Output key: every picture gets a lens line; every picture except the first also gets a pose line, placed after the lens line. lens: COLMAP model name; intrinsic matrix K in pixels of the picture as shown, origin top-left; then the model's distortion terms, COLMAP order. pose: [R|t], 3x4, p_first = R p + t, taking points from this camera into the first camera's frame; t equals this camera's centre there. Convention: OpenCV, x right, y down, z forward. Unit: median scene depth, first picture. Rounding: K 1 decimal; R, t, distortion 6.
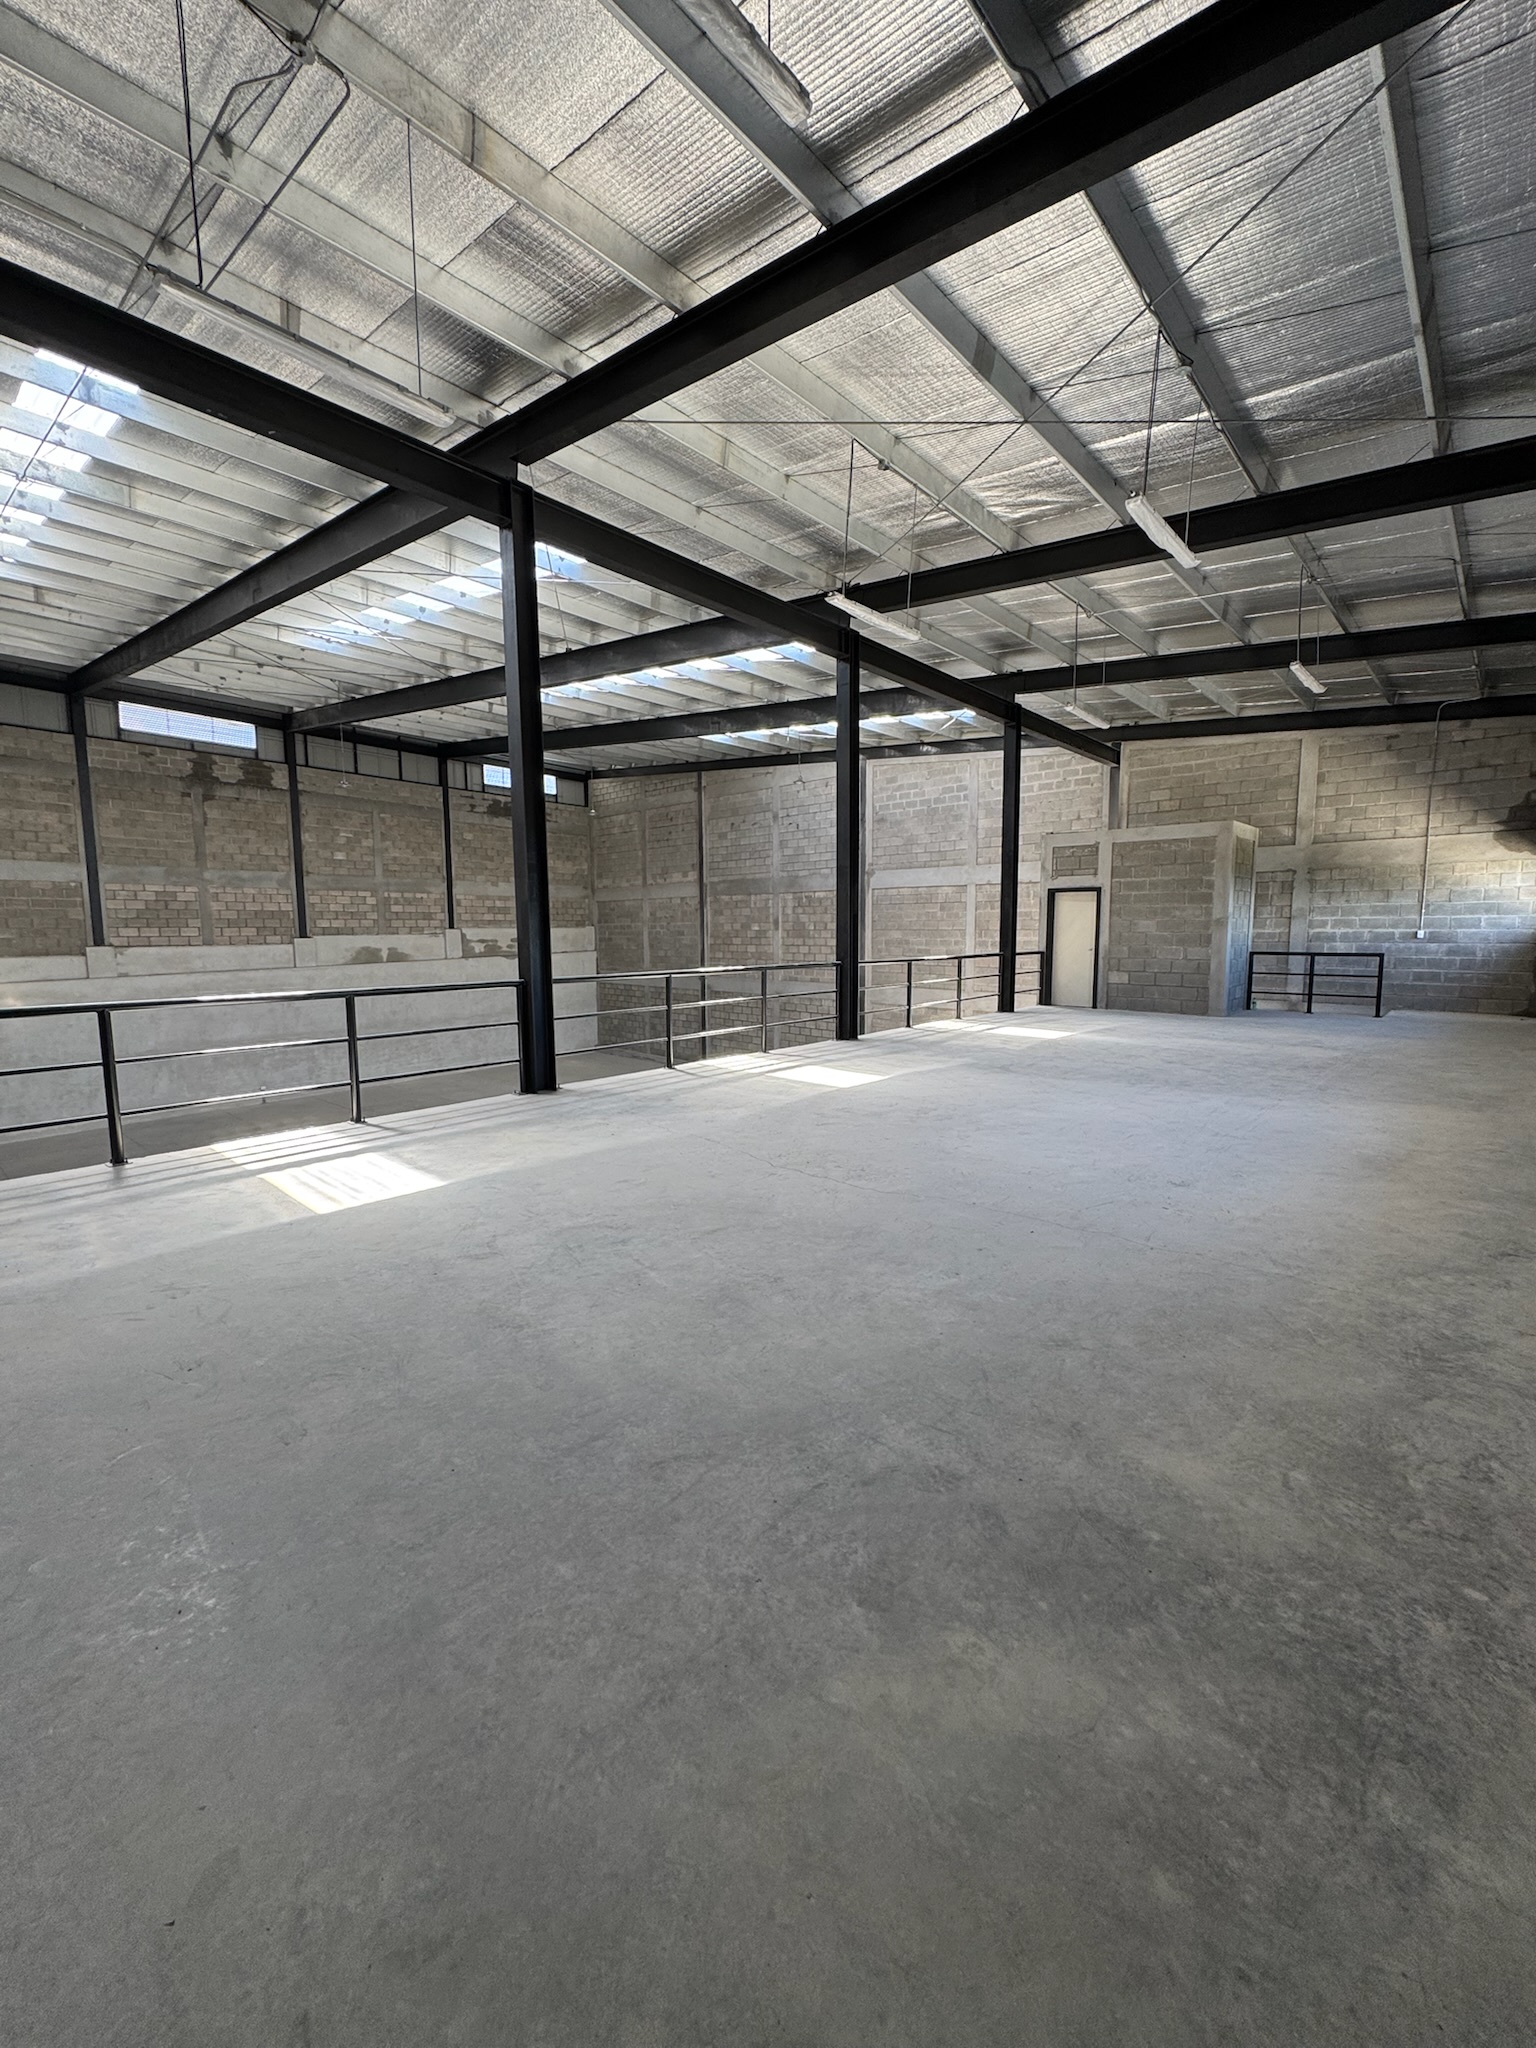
lens RADIAL K [[820.4, 0, 764.0], [0, 820.4, 1018.4], [0, 0, 1]] dist [-0.000196, 0.000008]
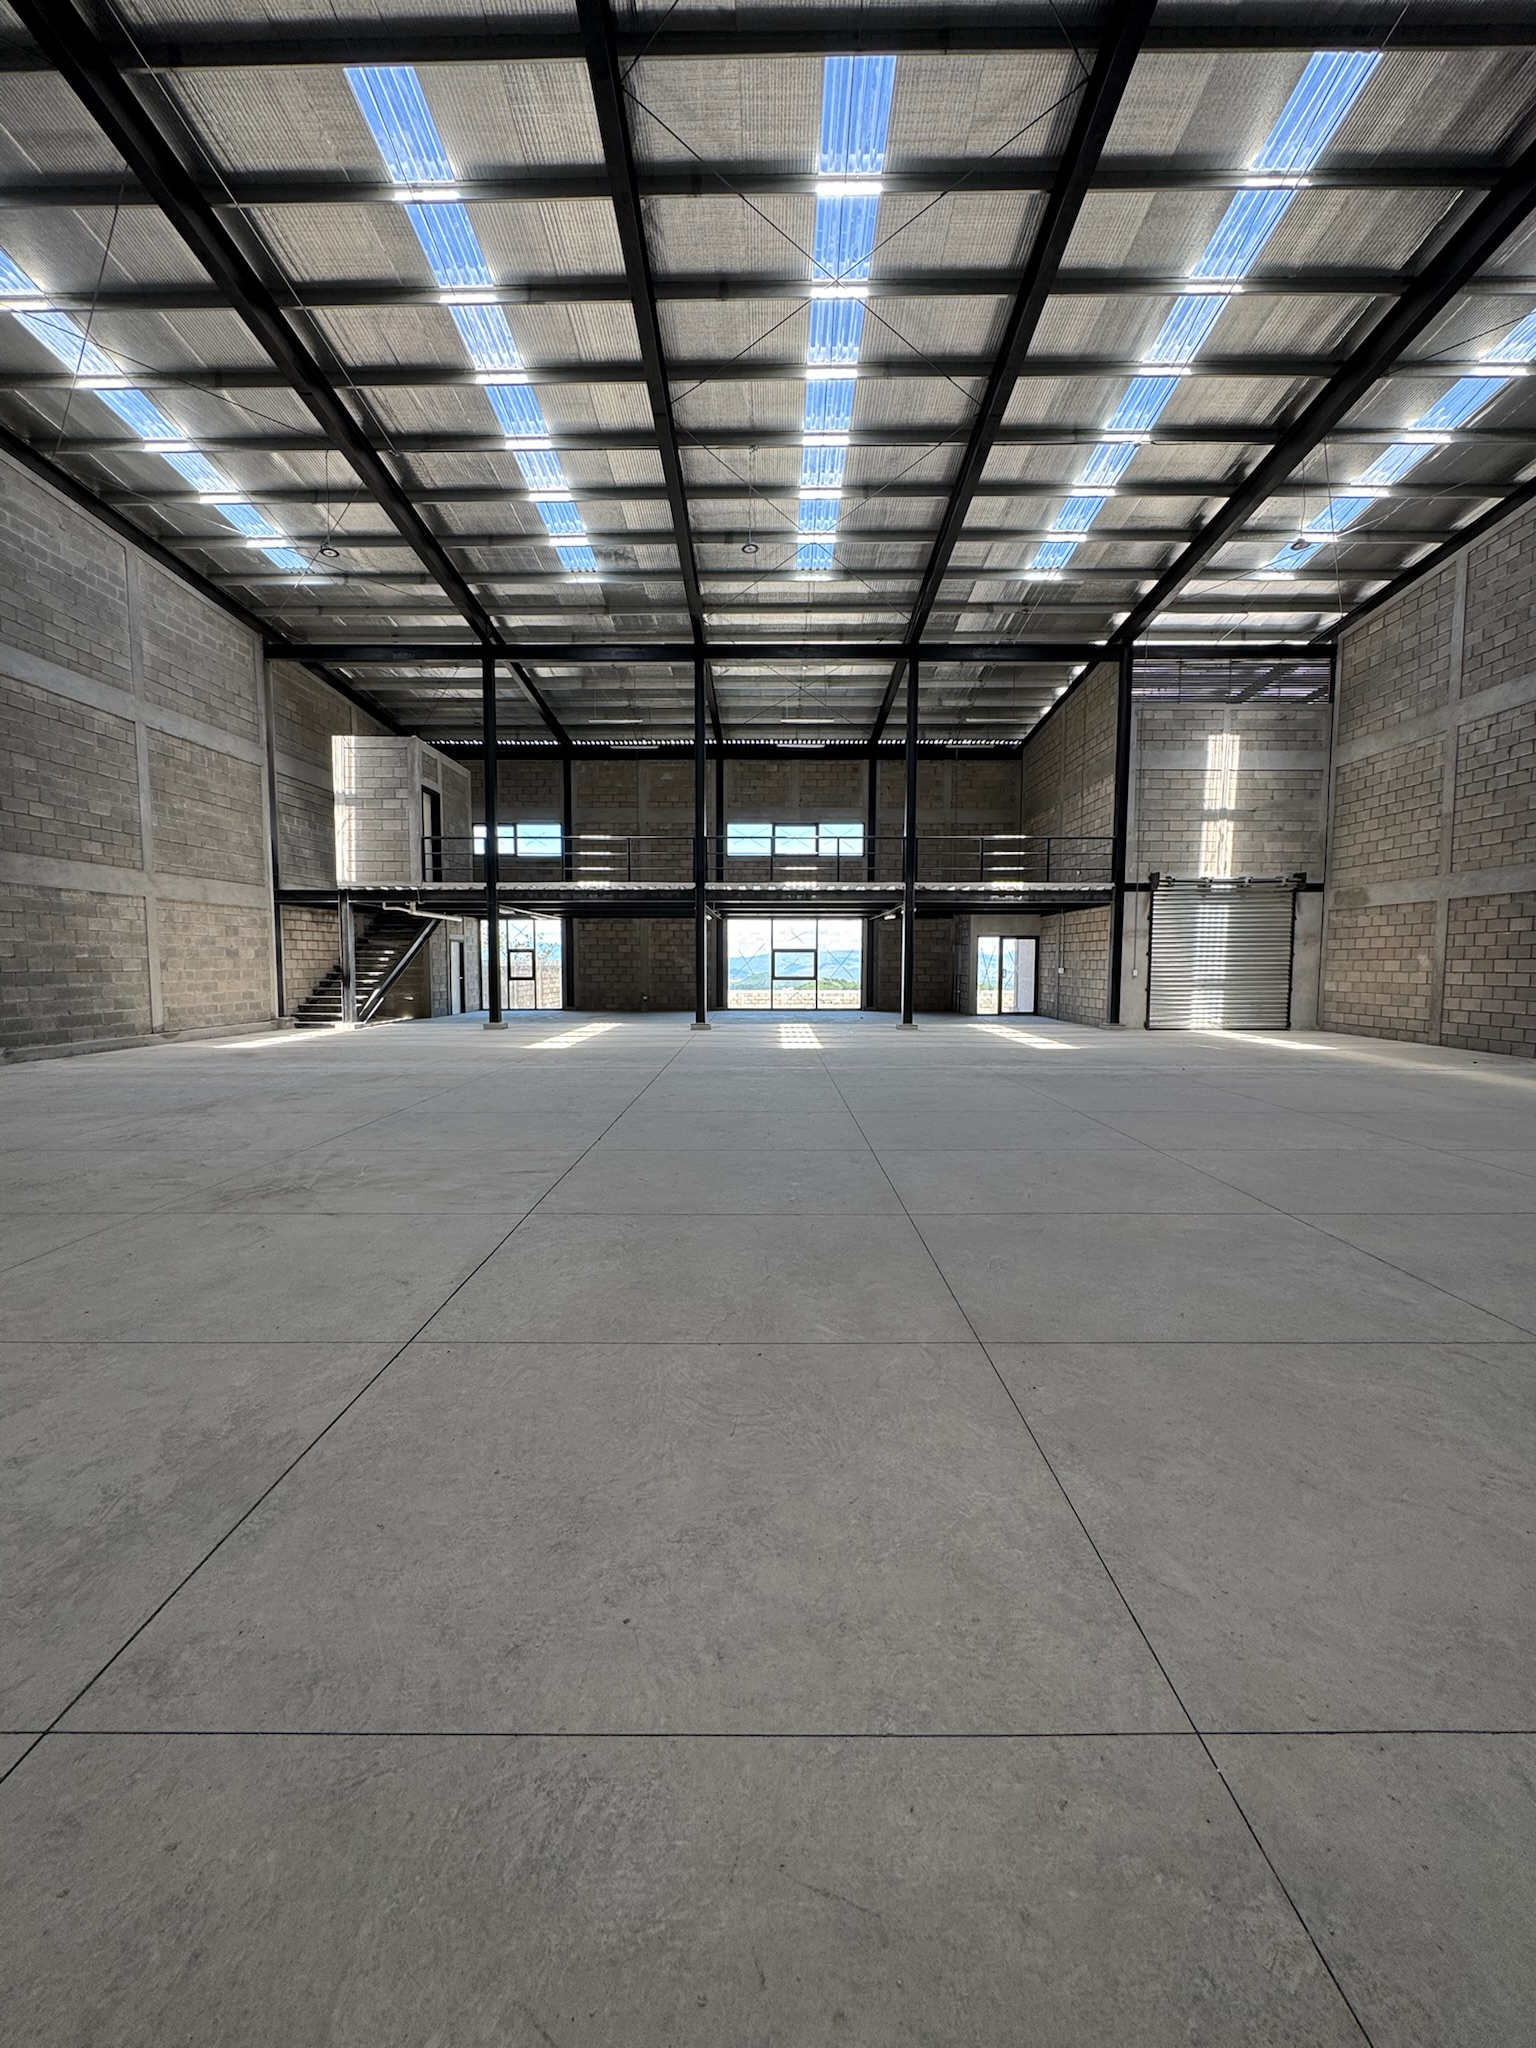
lens RADIAL K [[813.7, 0, 767.6], [0, 813.7, 1020.5], [0, 0, 1]] dist [-0.000034, 0.000343]
pose [[-0.667769, -0.050640, 0.742644, -0.579036], [0.084351, 0.986109, 0.143088, 0.036035], [-0.739574, 0.158192, -0.654221, 0.942125]]
